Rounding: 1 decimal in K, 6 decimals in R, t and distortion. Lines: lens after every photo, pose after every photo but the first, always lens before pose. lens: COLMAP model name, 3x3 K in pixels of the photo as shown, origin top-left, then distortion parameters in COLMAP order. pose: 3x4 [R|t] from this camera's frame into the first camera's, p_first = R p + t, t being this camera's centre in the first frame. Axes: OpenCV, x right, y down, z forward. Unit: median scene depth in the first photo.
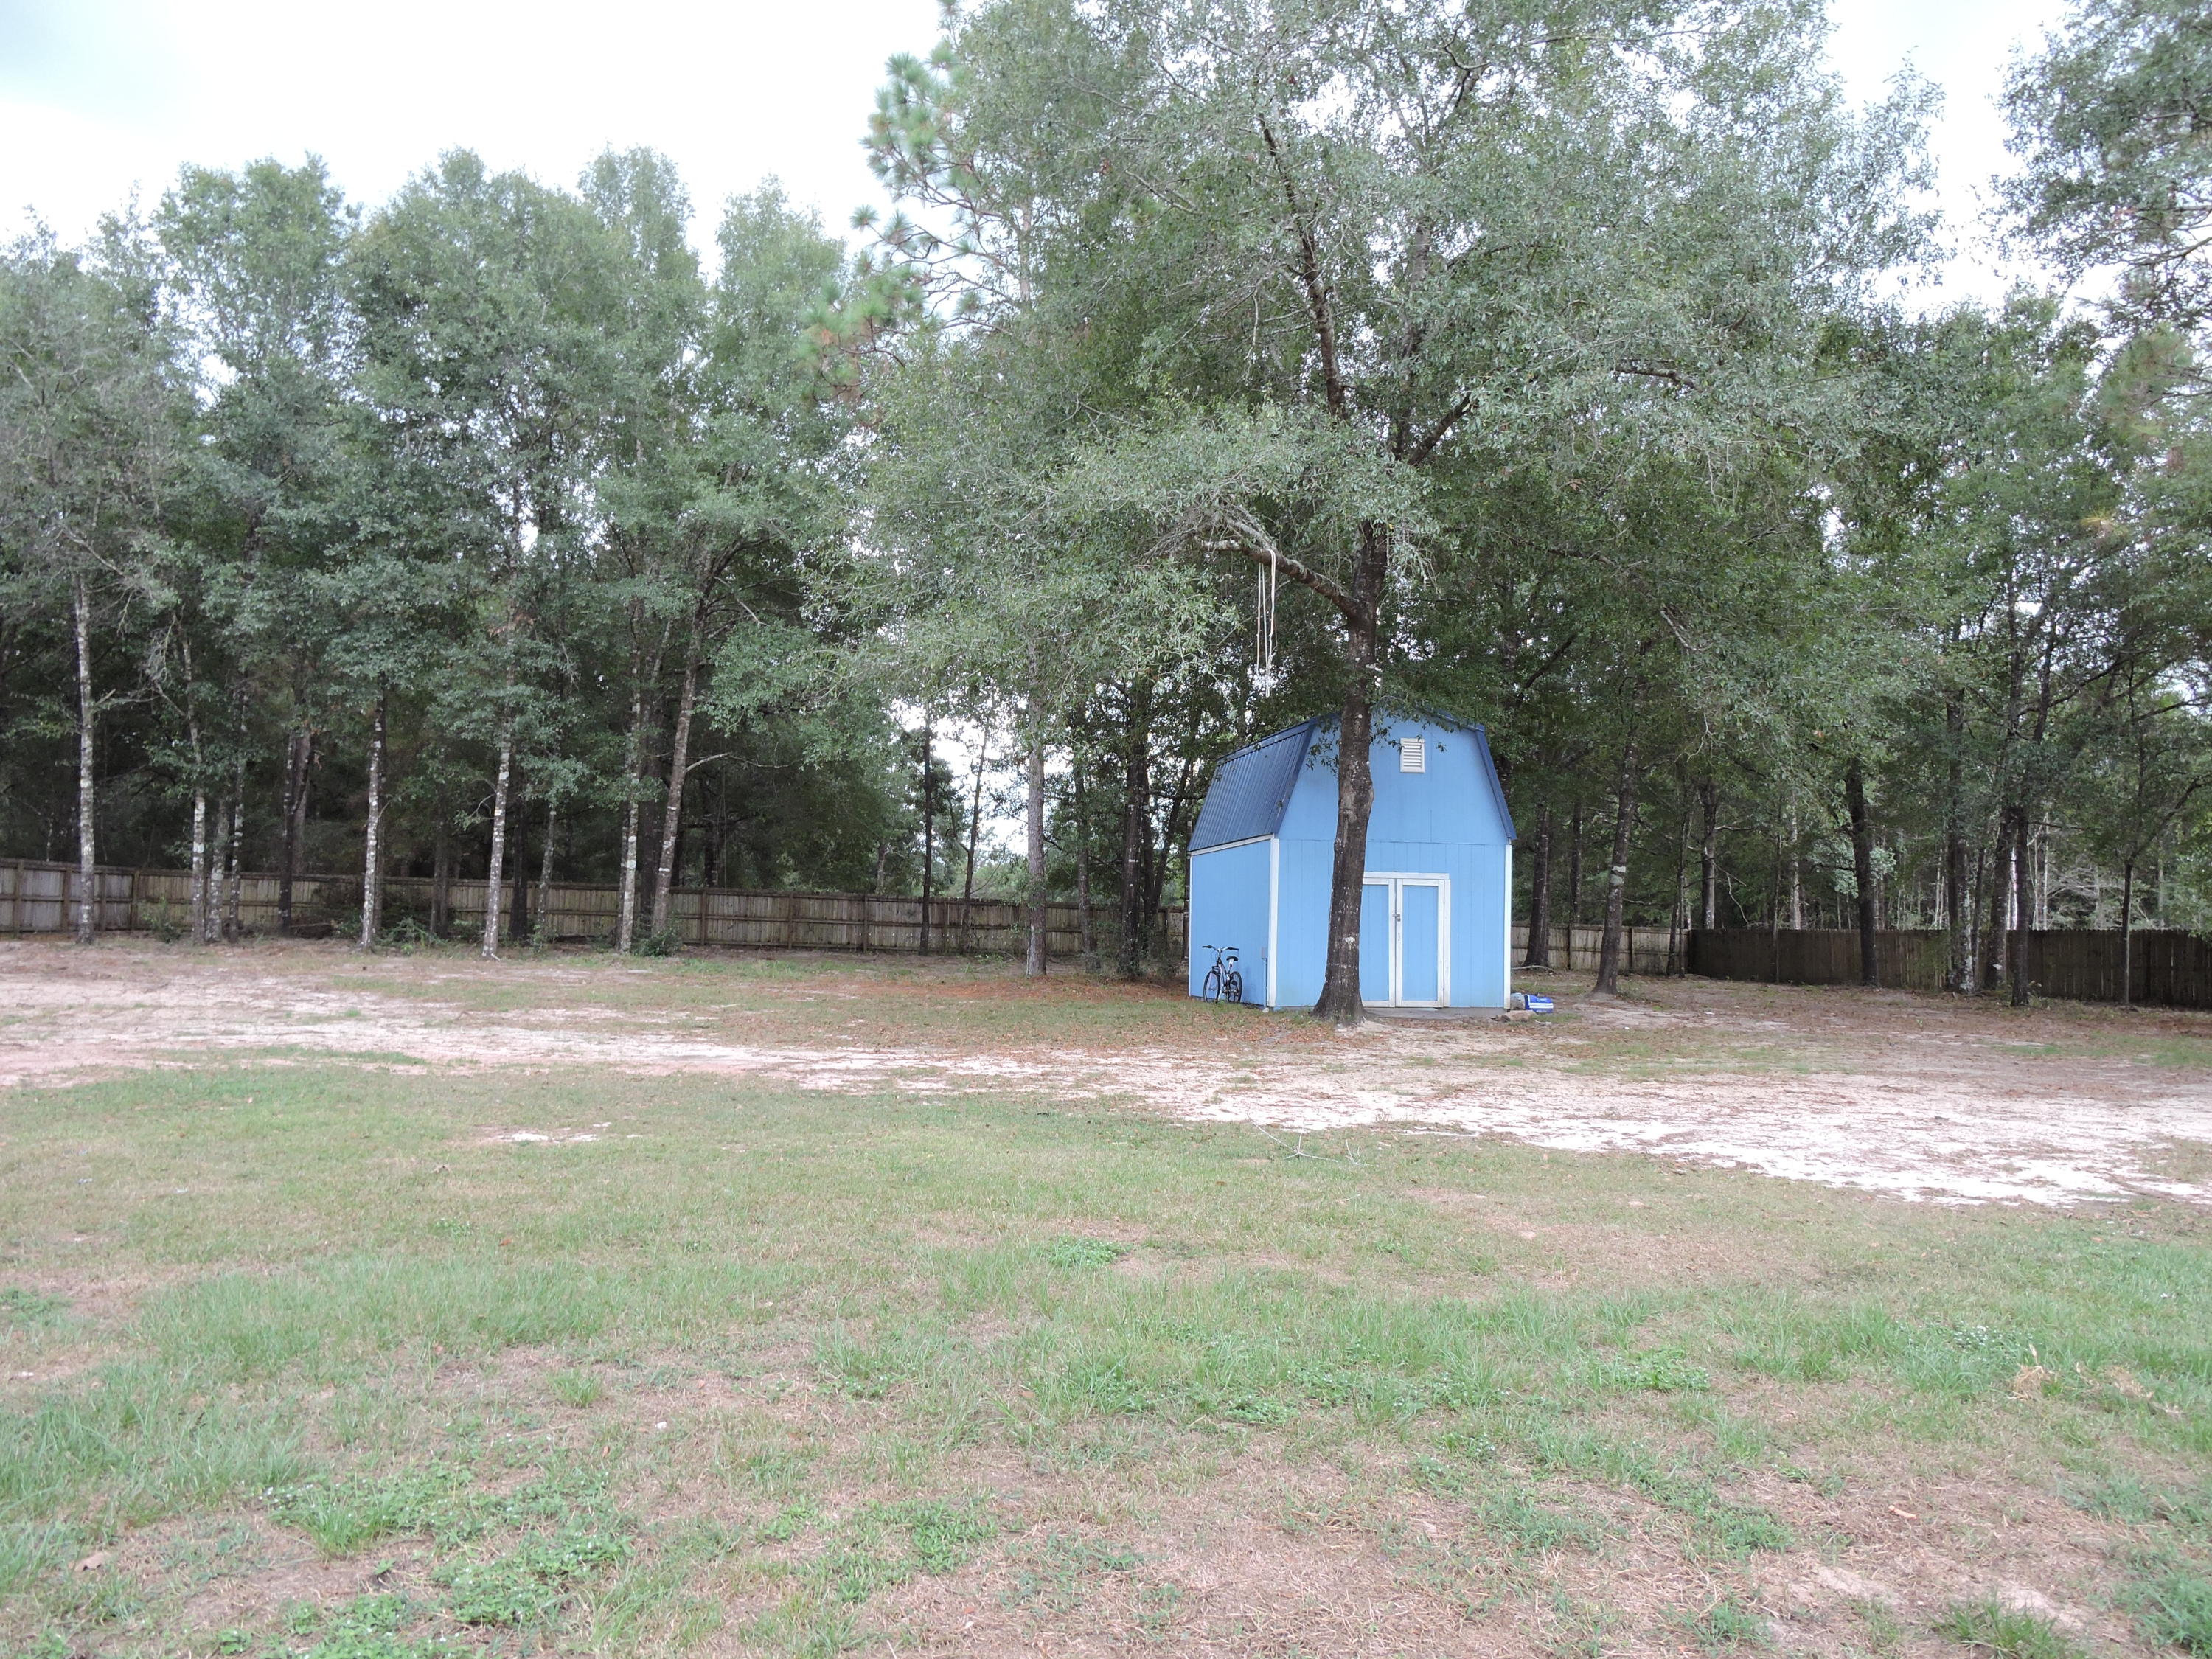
lens RADIAL K [[1582.7, 0, 1112.1], [0, 1582.7, 830.3], [0, 0, 1]] dist [0.006386, -0.009932]
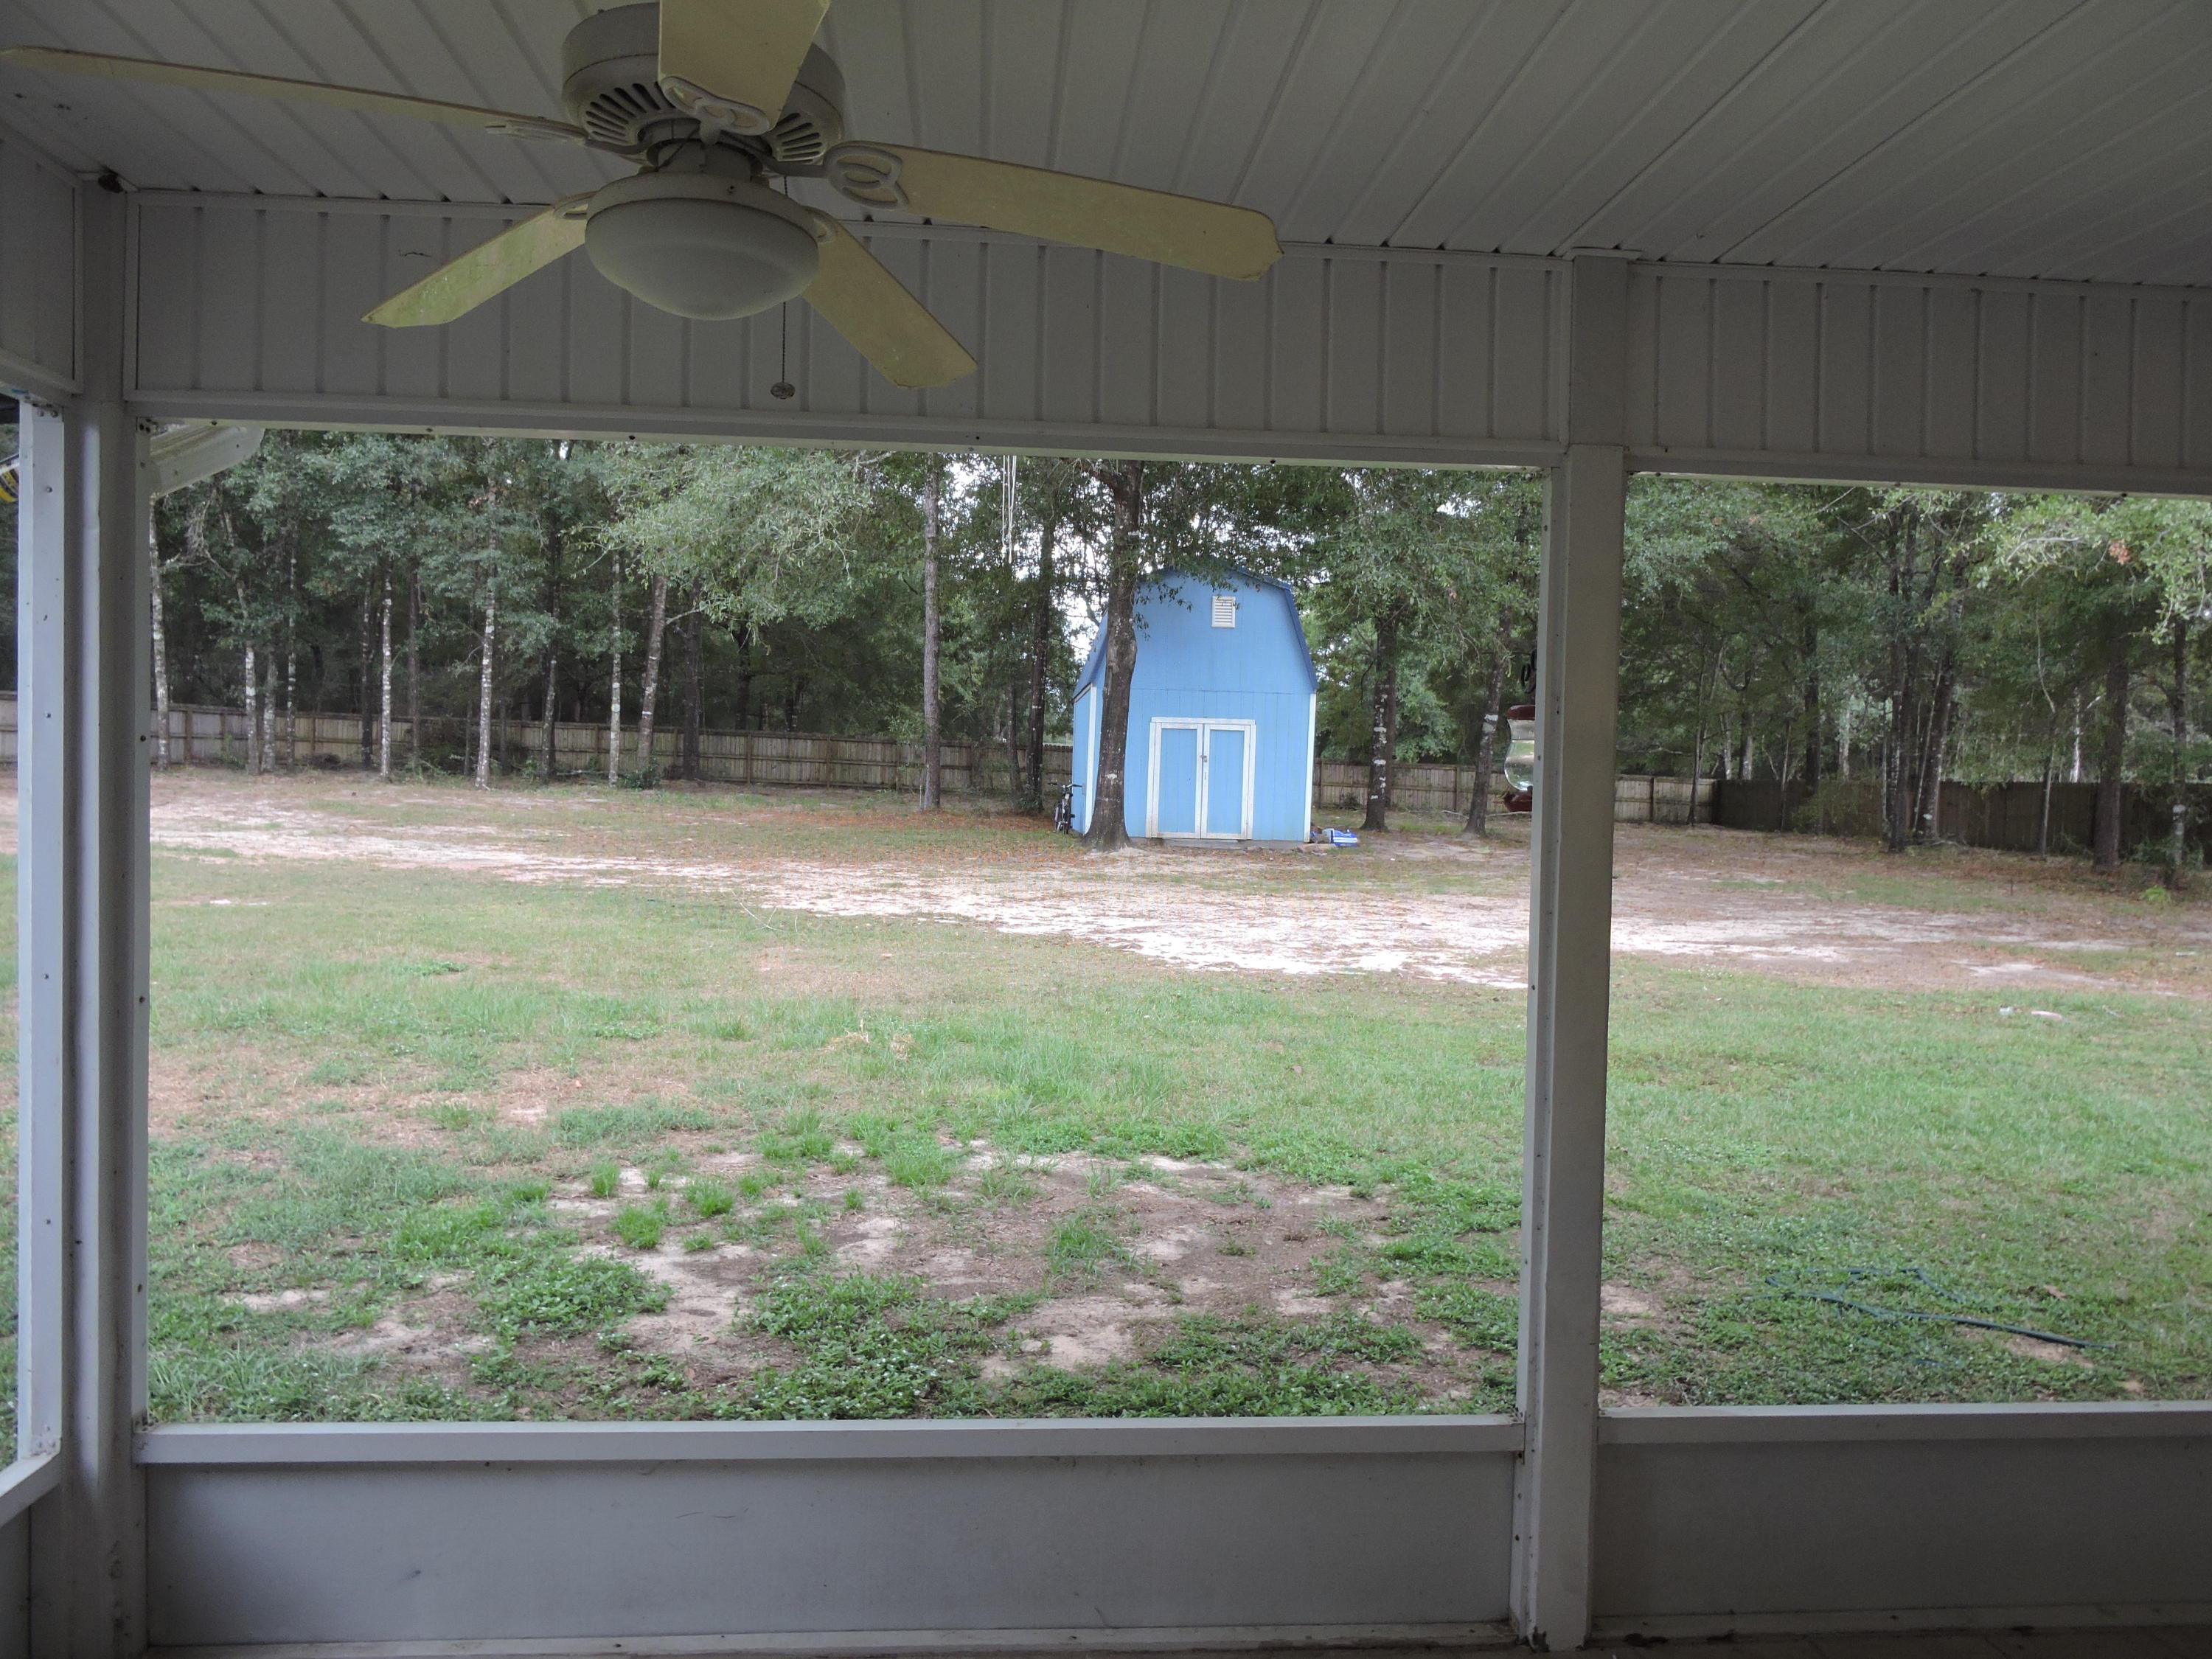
lens RADIAL K [[1582.7, 0, 1112.1], [0, 1582.7, 830.3], [0, 0, 1]] dist [0.006386, -0.009932]
pose [[0.992889, 0.015029, -0.118093, 0.199255], [-0.003731, 0.995439, 0.095323, -0.000723], [0.118987, -0.094204, 0.988417, -0.094039]]
